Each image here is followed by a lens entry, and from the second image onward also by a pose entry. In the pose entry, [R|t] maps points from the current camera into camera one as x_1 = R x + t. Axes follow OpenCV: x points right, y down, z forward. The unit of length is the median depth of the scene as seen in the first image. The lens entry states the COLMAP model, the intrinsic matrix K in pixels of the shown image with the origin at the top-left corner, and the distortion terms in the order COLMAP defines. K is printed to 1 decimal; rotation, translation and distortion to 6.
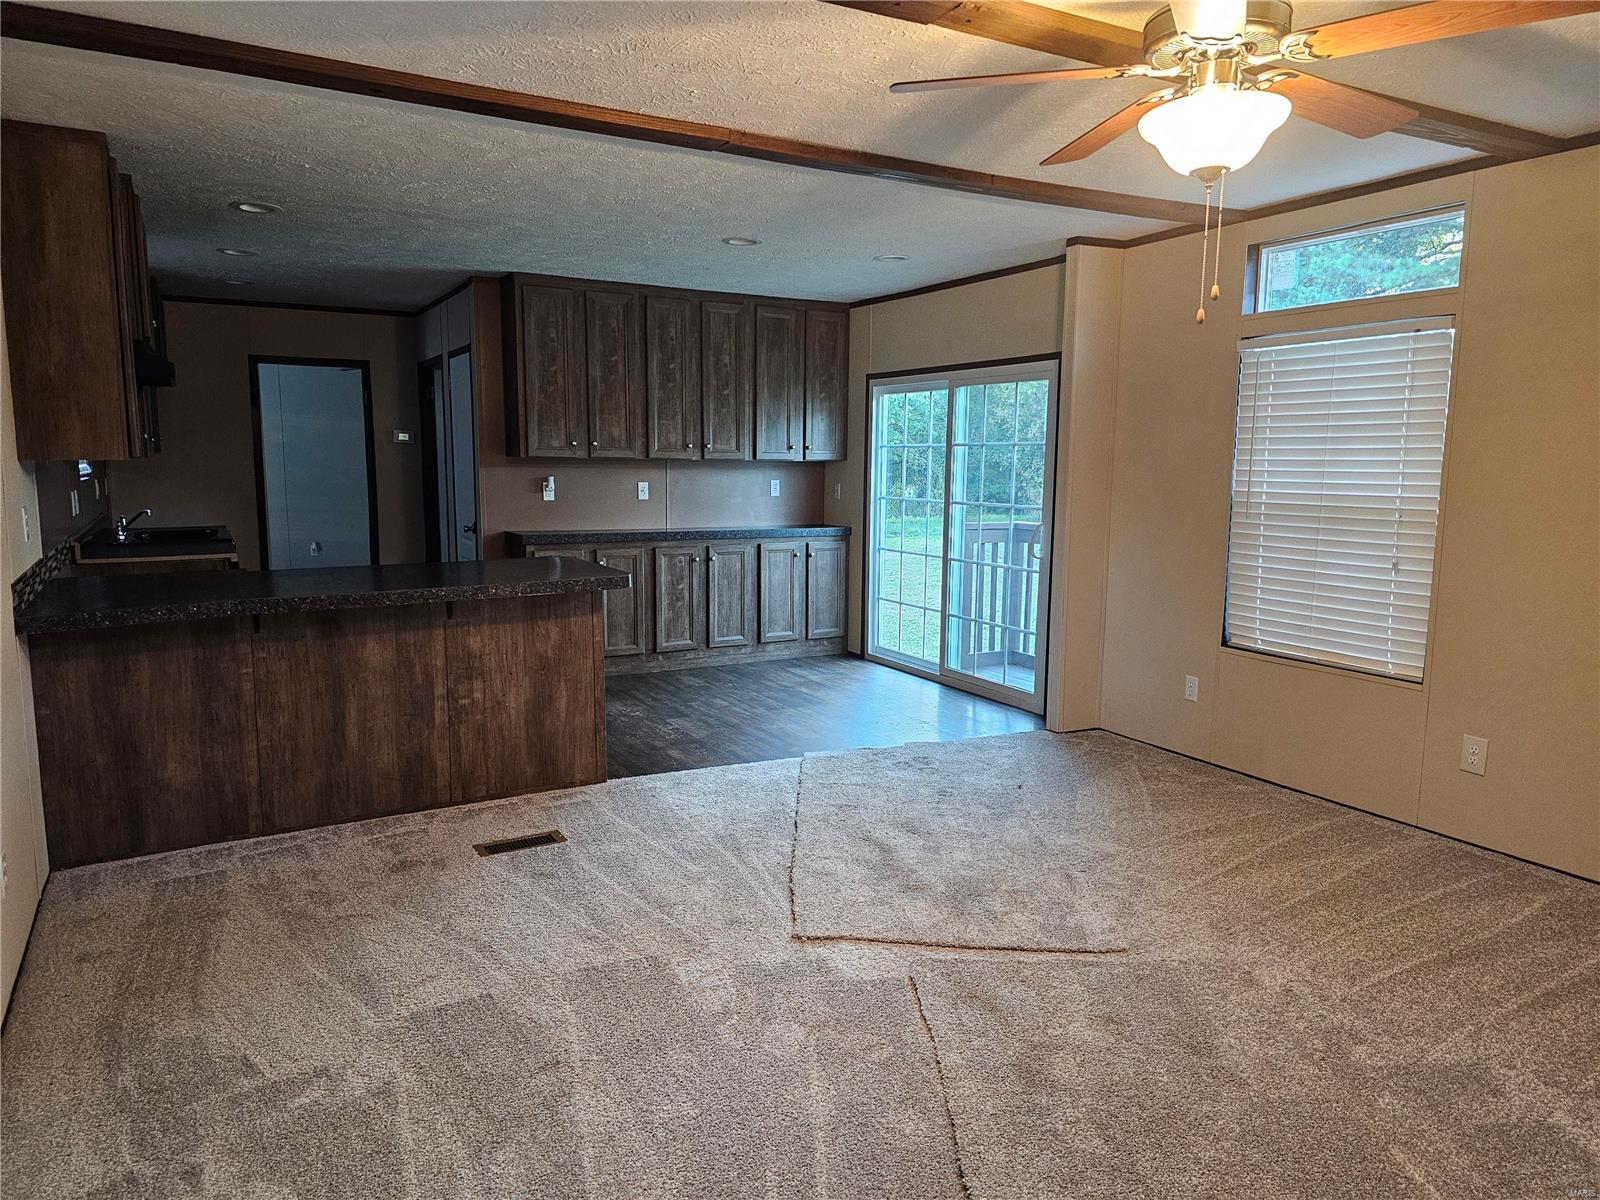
lens RADIAL K [[1061.7, 0, 793.2], [0, 1061.7, 594.6], [0, 0, 1]] dist [0.086992, -0.076386]
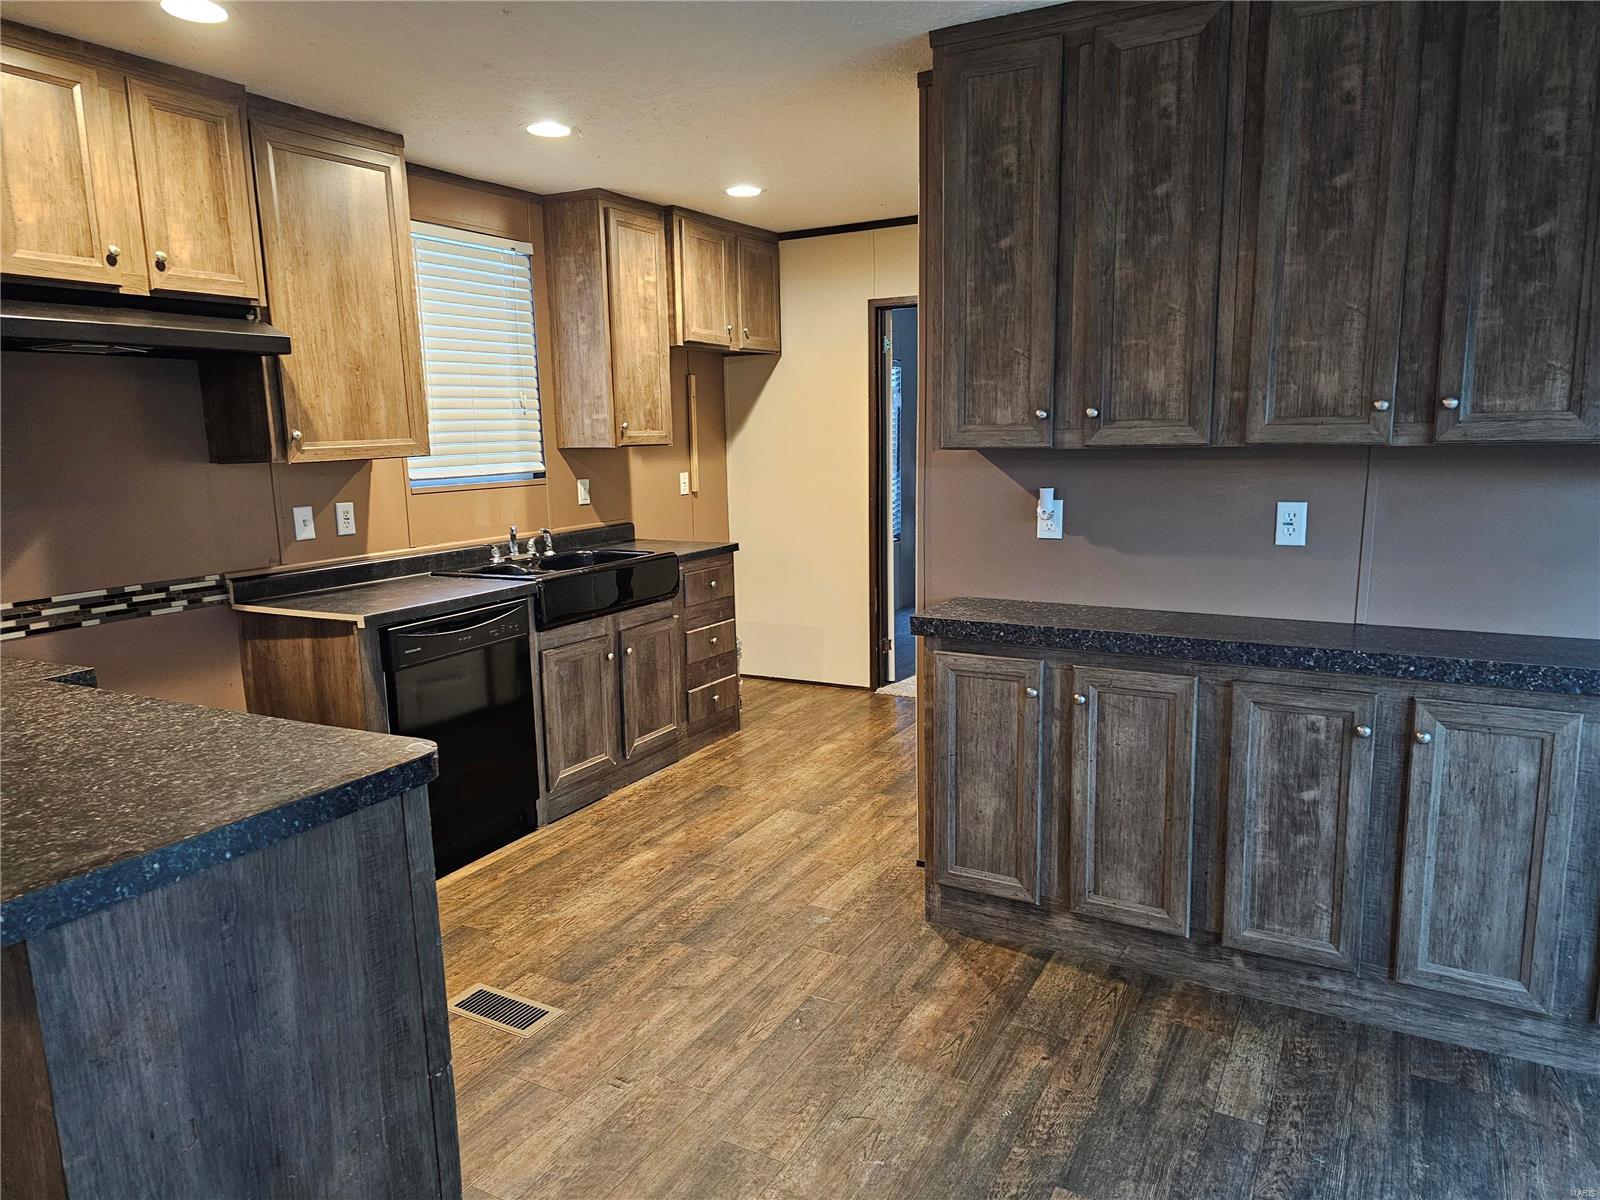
lens RADIAL K [[1061.7, 0, 793.2], [0, 1061.7, 594.6], [0, 0, 1]] dist [0.086992, -0.076386]
pose [[0.526935, 0.116642, -0.841863, 0.180556], [-0.085733, 0.992780, 0.083890, -0.158098], [0.845570, 0.027971, 0.533131, 1.120361]]
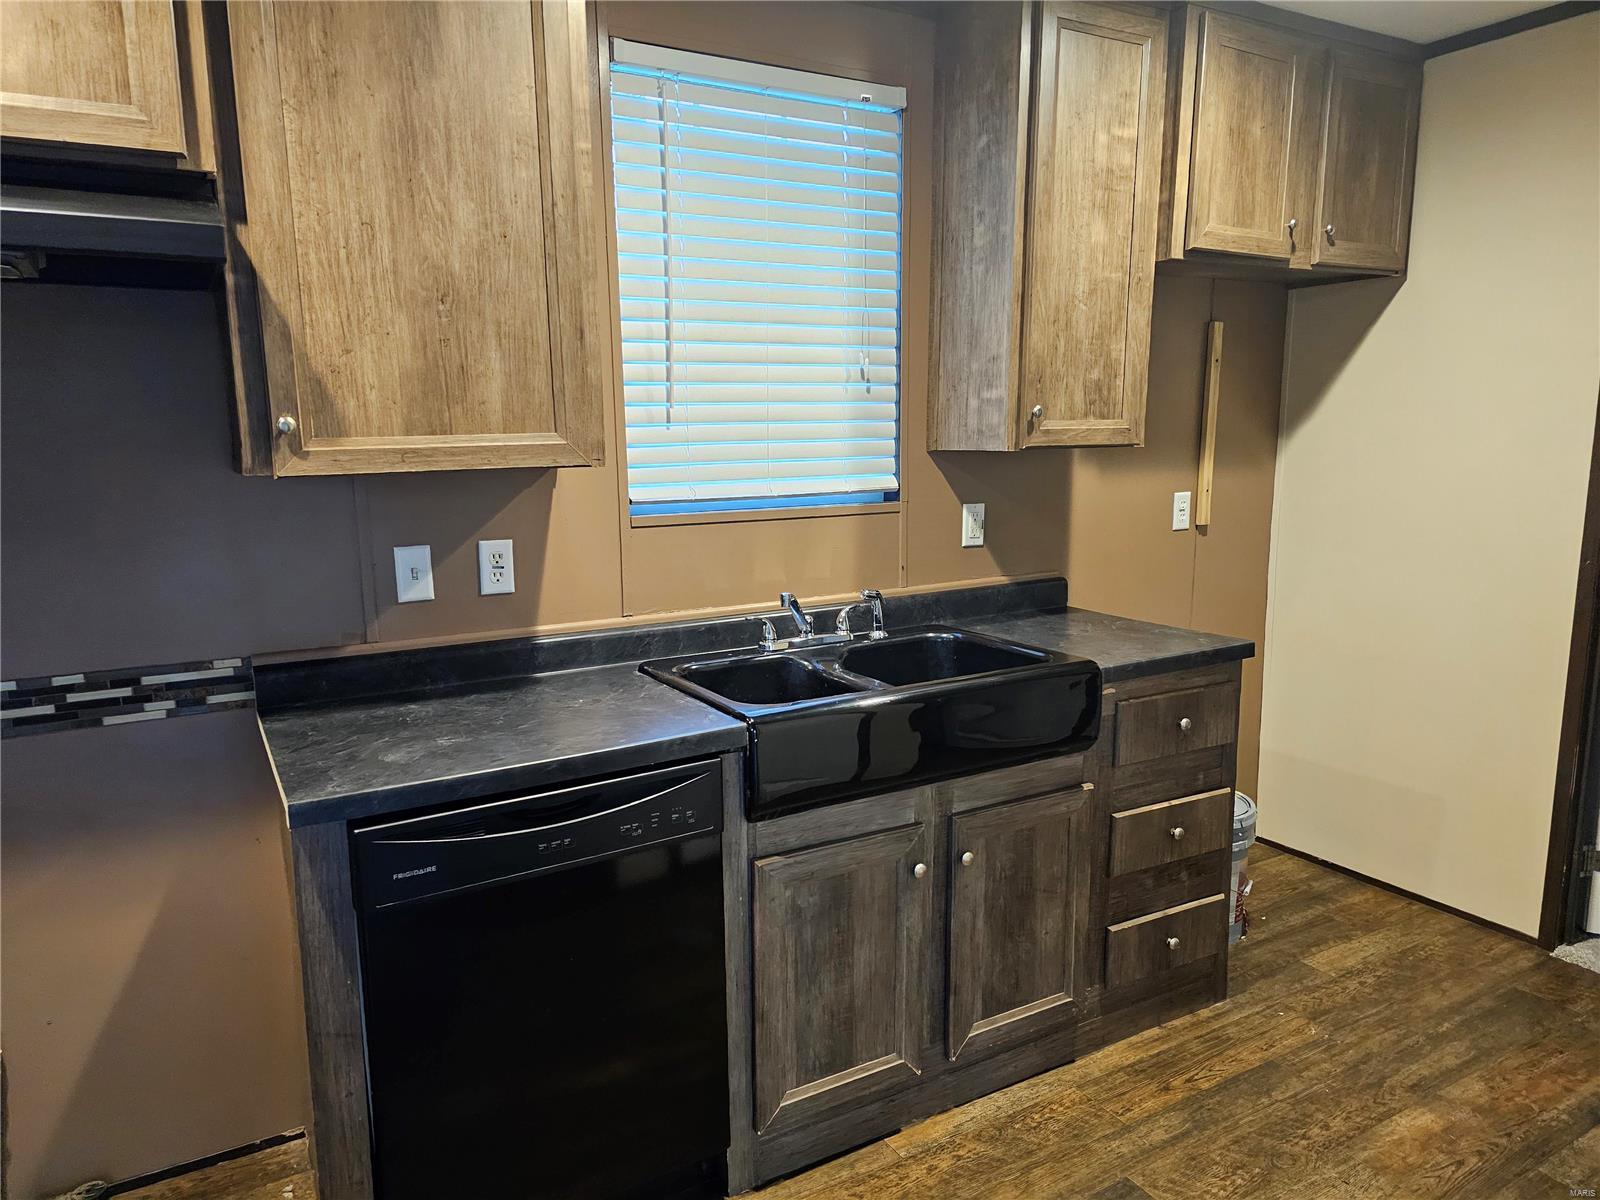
lens RADIAL K [[1061.7, 0, 793.2], [0, 1061.7, 594.6], [0, 0, 1]] dist [0.086992, -0.076386]
pose [[0.017537, 0.154464, -0.987843, -0.287646], [-0.119206, 0.981271, 0.151320, -0.200182], [0.992715, 0.115103, 0.035621, 1.431314]]
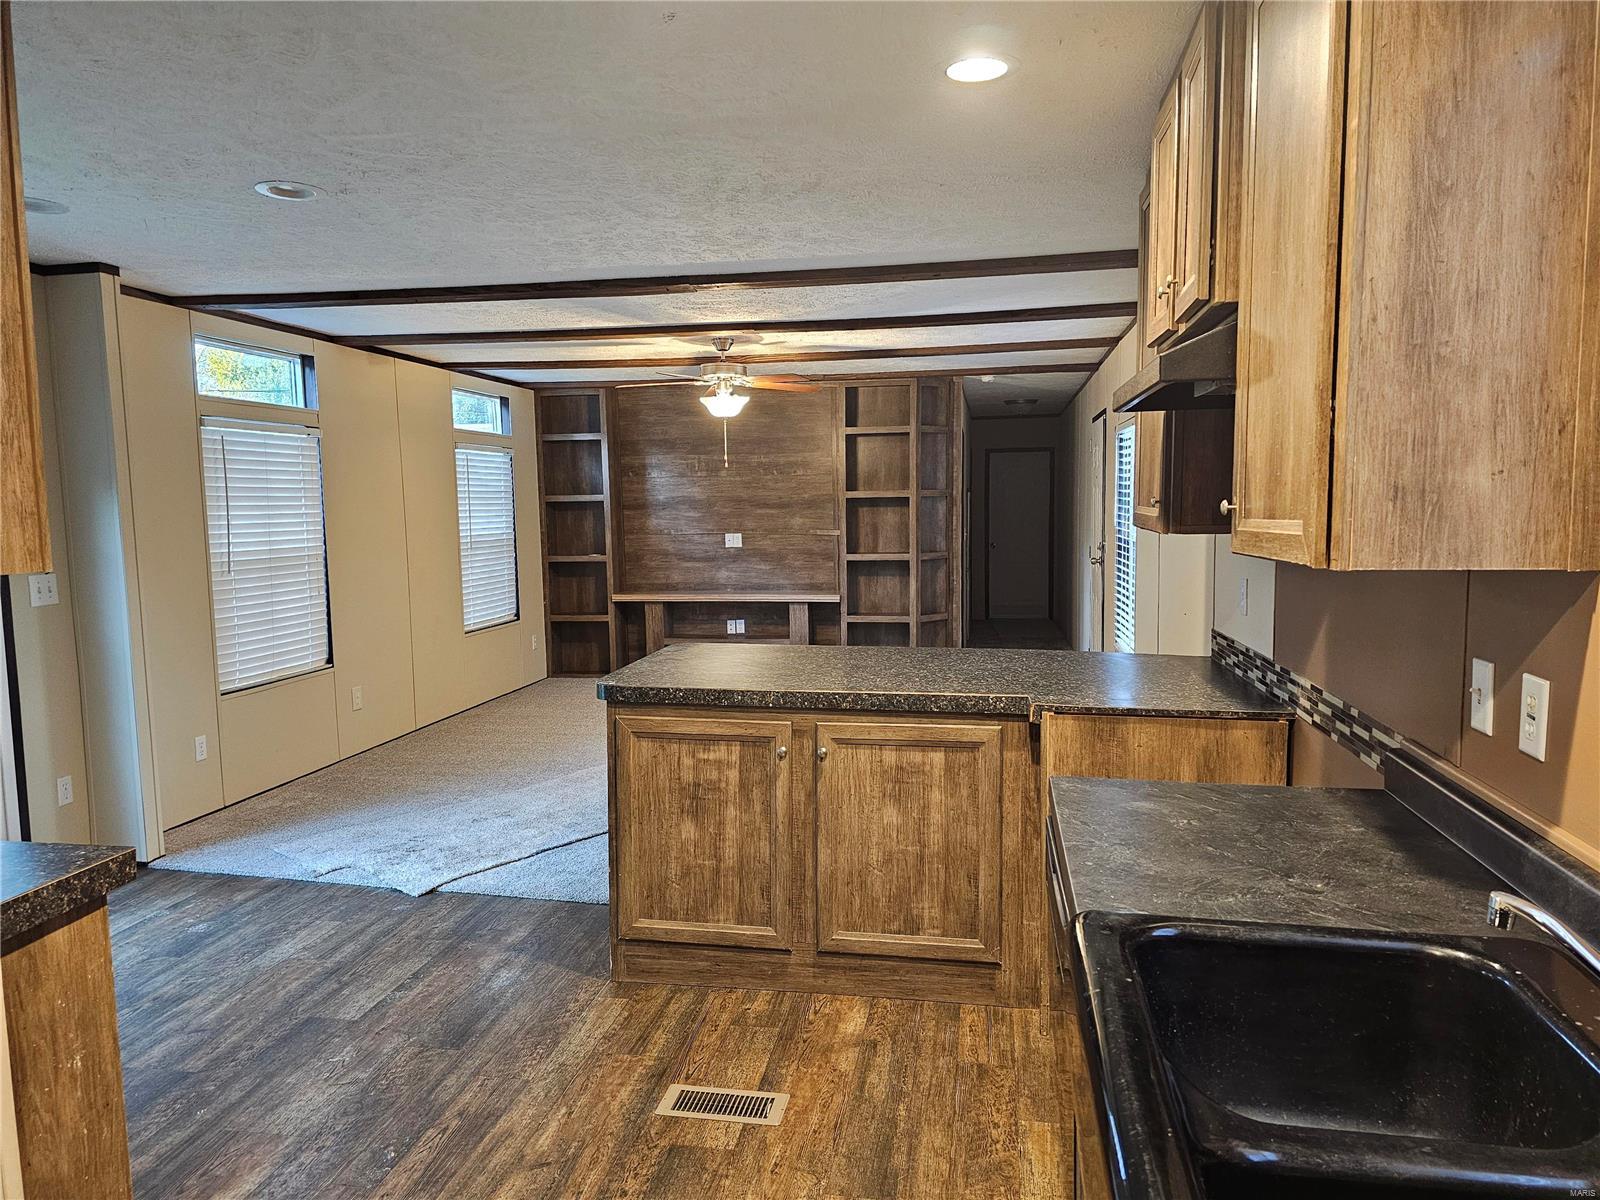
lens RADIAL K [[1097.2, 0, 800.6], [0, 1097.2, 619.9], [0, 0, 1]] dist [0.094546, 0.001288]
pose [[-0.774859, -0.062913, 0.628996, -0.903105], [0.092900, 0.972898, 0.211753, -0.251781], [-0.625271, 0.222513, -0.748014, 1.747610]]
